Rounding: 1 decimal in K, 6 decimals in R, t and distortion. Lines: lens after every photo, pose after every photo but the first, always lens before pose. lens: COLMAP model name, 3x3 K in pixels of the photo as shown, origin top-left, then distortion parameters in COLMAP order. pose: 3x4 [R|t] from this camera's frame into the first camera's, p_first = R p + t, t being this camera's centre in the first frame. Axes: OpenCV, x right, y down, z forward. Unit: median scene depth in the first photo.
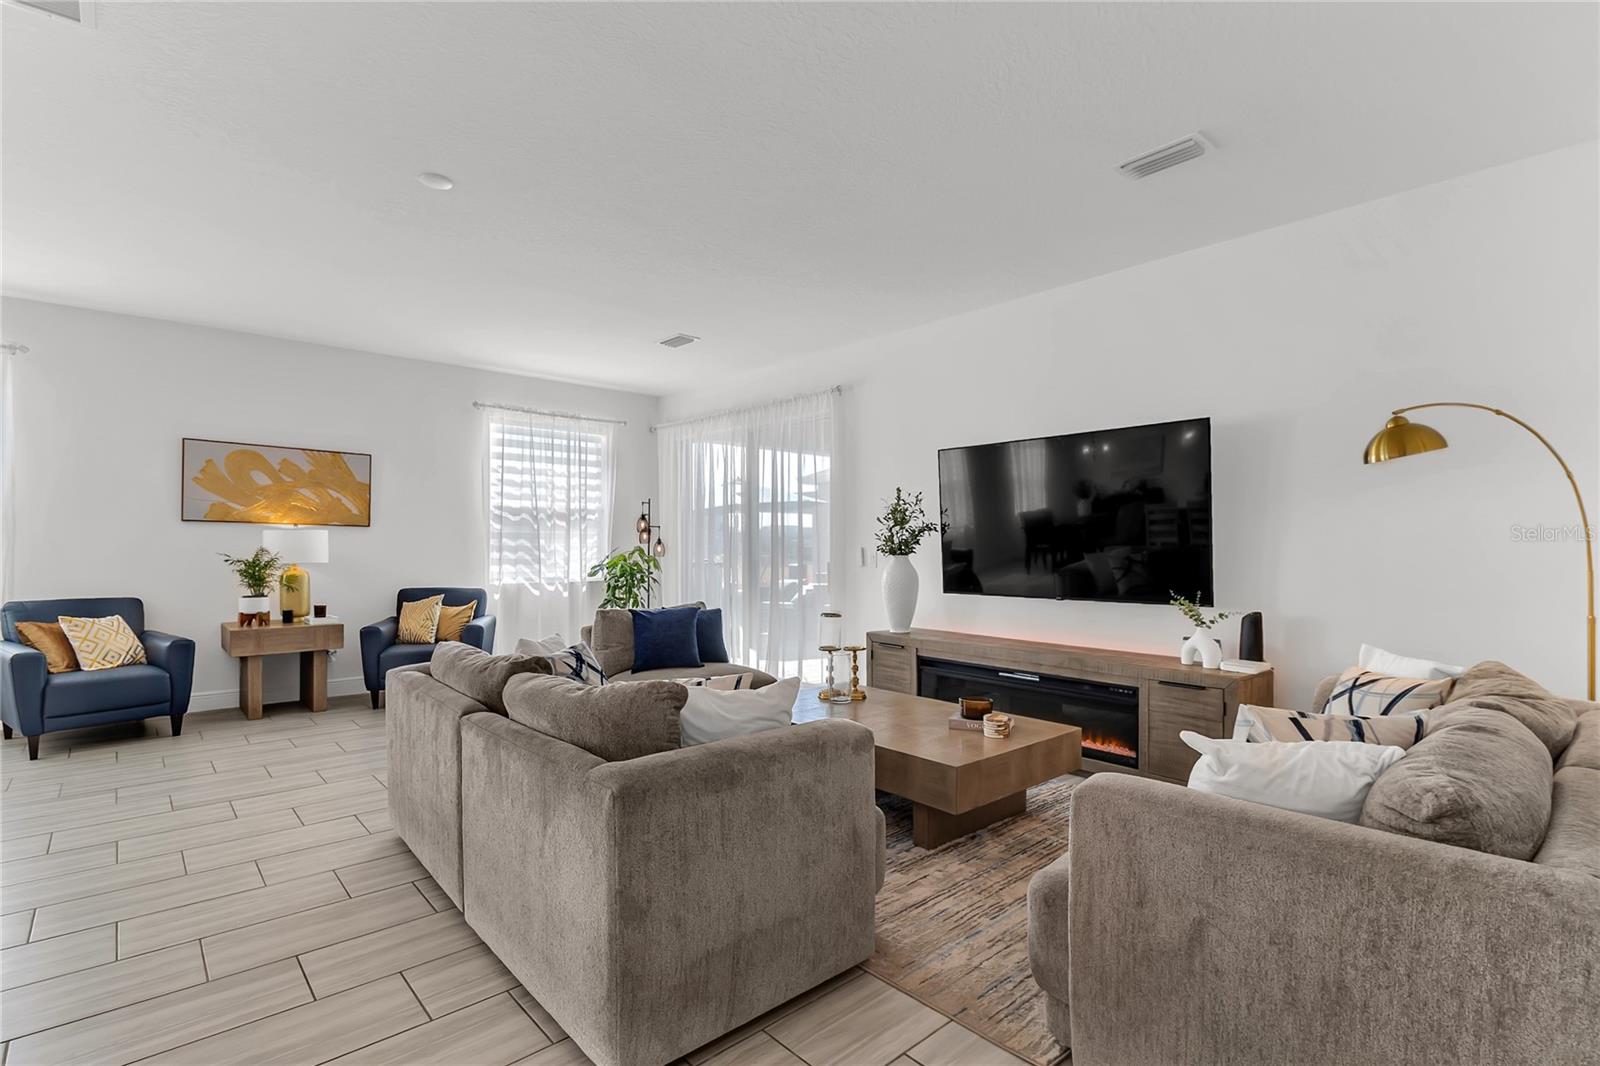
lens RADIAL K [[746.8, 0, 796.3], [0, 746.8, 555.2], [0, 0, 1]] dist [0.005401, -0.003532]
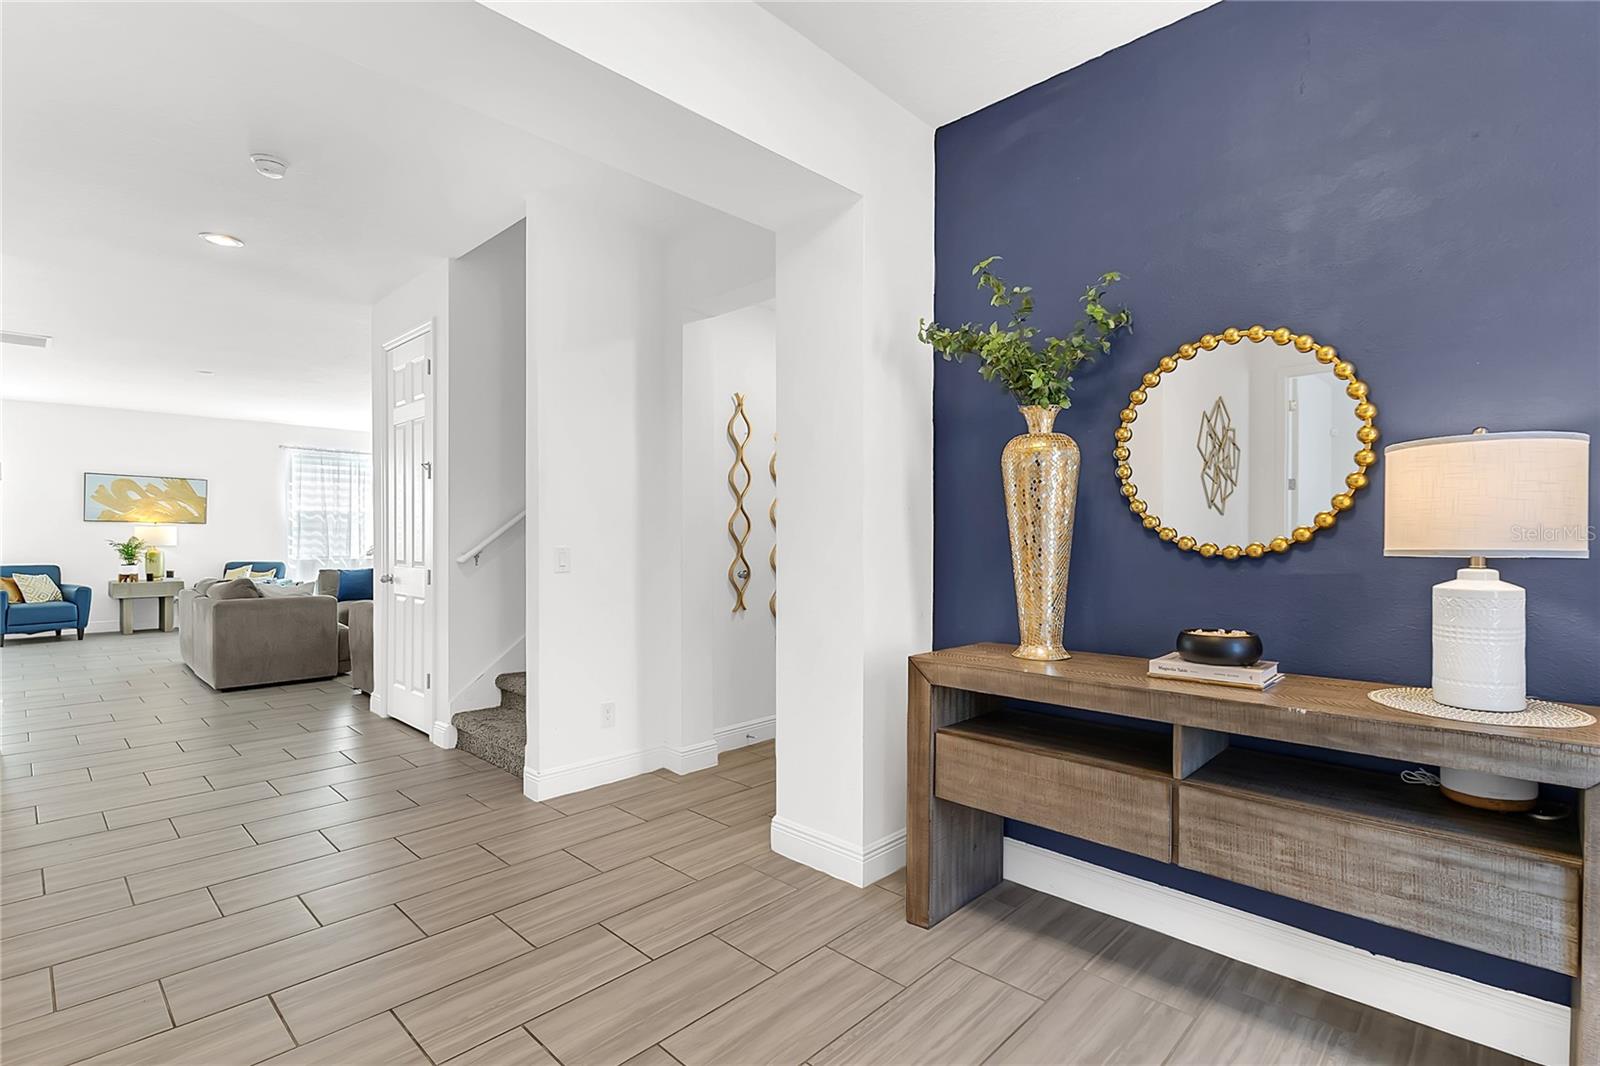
lens RADIAL K [[746.8, 0, 800.8], [0, 746.8, 542.2], [0, 0, 1]] dist [0.005401, -0.003532]
pose [[0.997250, -0.003329, 0.074042, 0.679488], [0.003570, 0.999989, -0.003126, 0.013495], [-0.074031, 0.003381, 0.997250, -0.817972]]
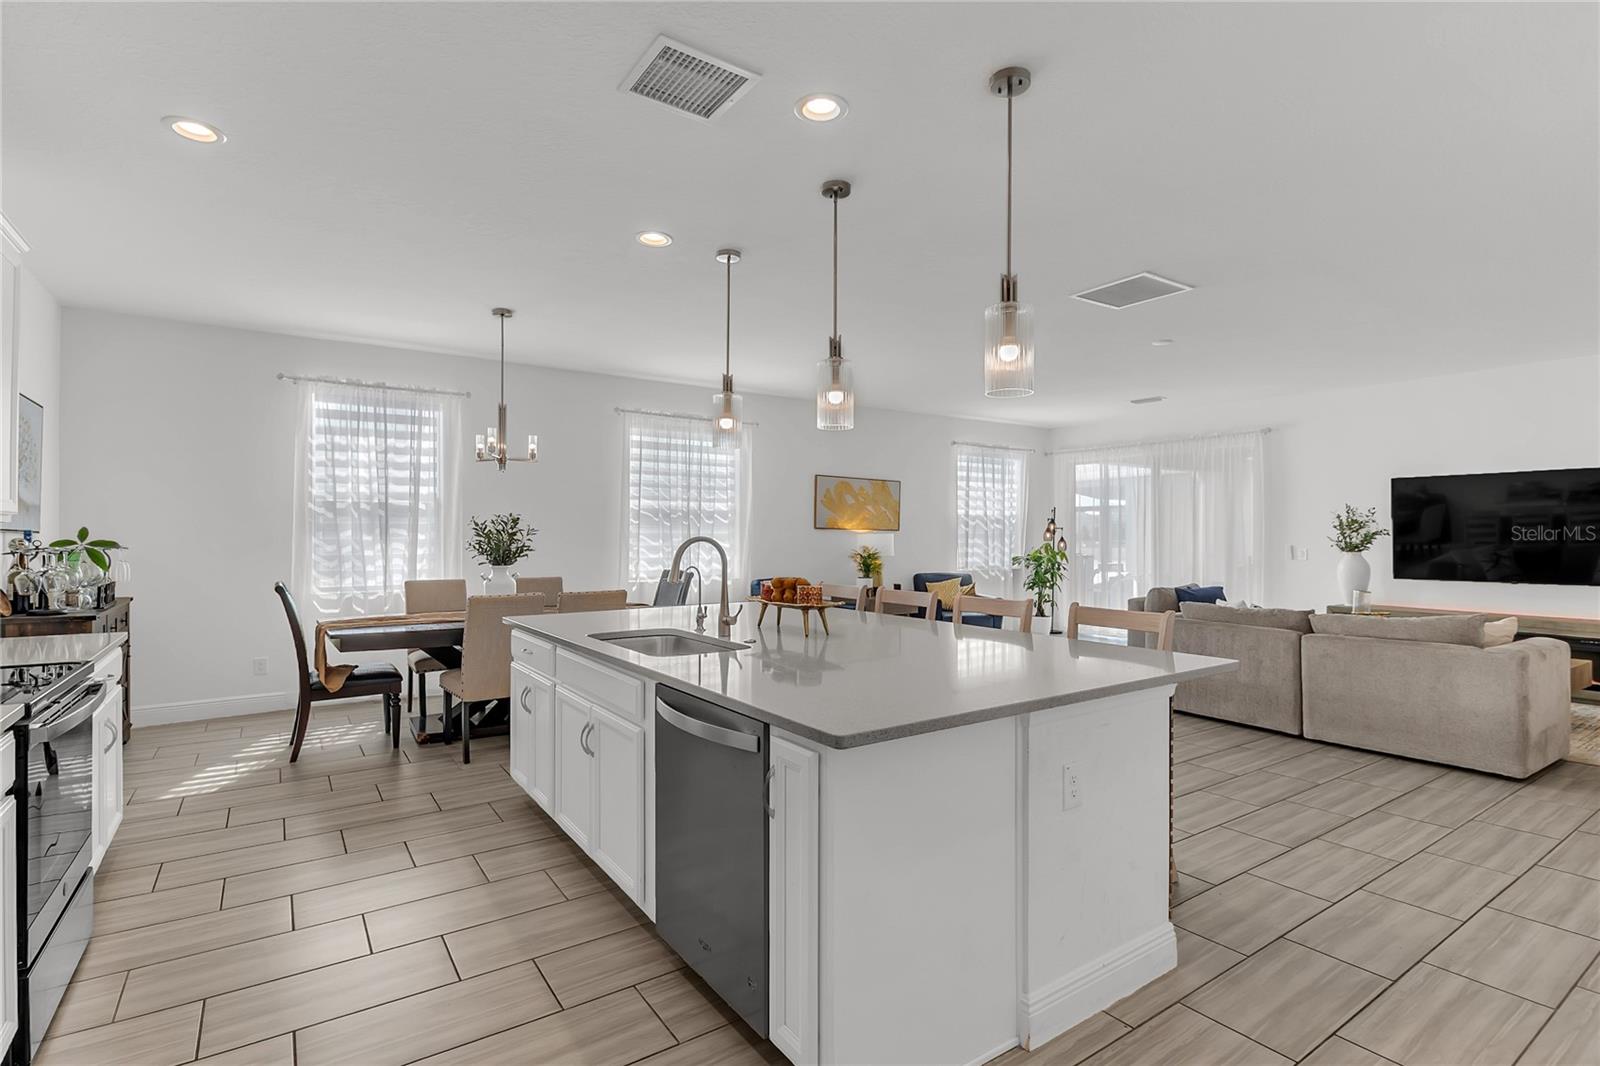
lens RADIAL K [[746.8, 0, 769.8], [0, 746.8, 538.3], [0, 0, 1]] dist [0.005401, -0.003532]
pose [[0.988304, -0.001410, -0.152492, -0.679014], [0.000222, 0.999969, -0.007808, -0.013783], [0.152498, 0.007683, 0.988274, -0.529958]]
